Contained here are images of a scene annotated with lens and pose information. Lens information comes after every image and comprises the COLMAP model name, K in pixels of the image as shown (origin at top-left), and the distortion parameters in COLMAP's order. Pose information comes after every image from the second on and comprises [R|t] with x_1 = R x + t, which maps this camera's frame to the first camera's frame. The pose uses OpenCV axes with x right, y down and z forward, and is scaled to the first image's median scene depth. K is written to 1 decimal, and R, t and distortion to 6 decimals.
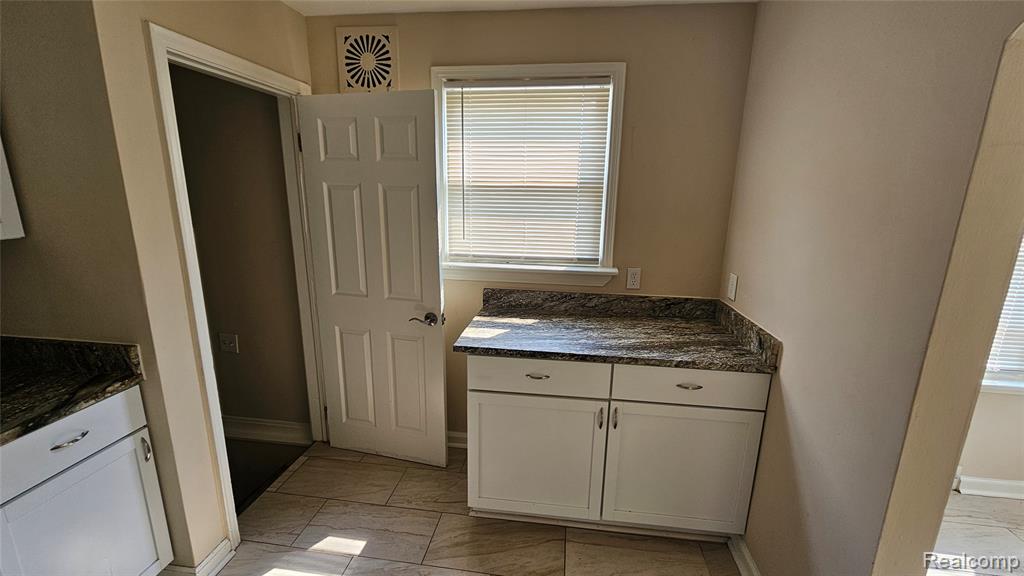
lens RADIAL K [[430.9, 0, 512.0], [0, 430.9, 288.0], [0, 0, 1]] dist [-0.000056, -0.000028]
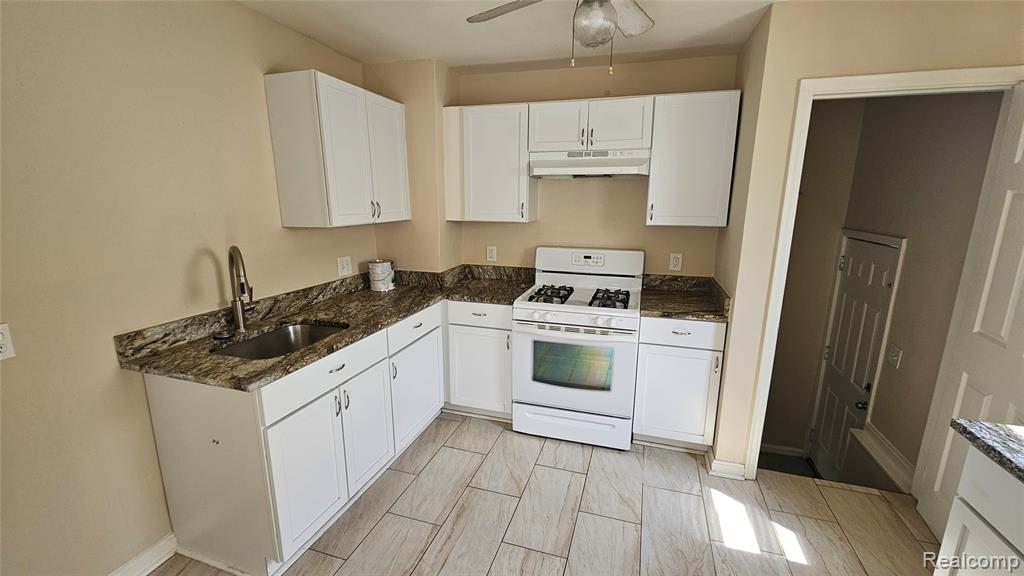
lens RADIAL K [[407.3, 0, 512.0], [0, 407.3, 288.0], [0, 0, 1]] dist [-0.000305, -0.000108]
pose [[-0.170777, 0.188861, -0.967040, 0.567695], [-0.235418, 0.945211, 0.226172, -0.041562], [0.956772, 0.266284, -0.116960, 0.340788]]
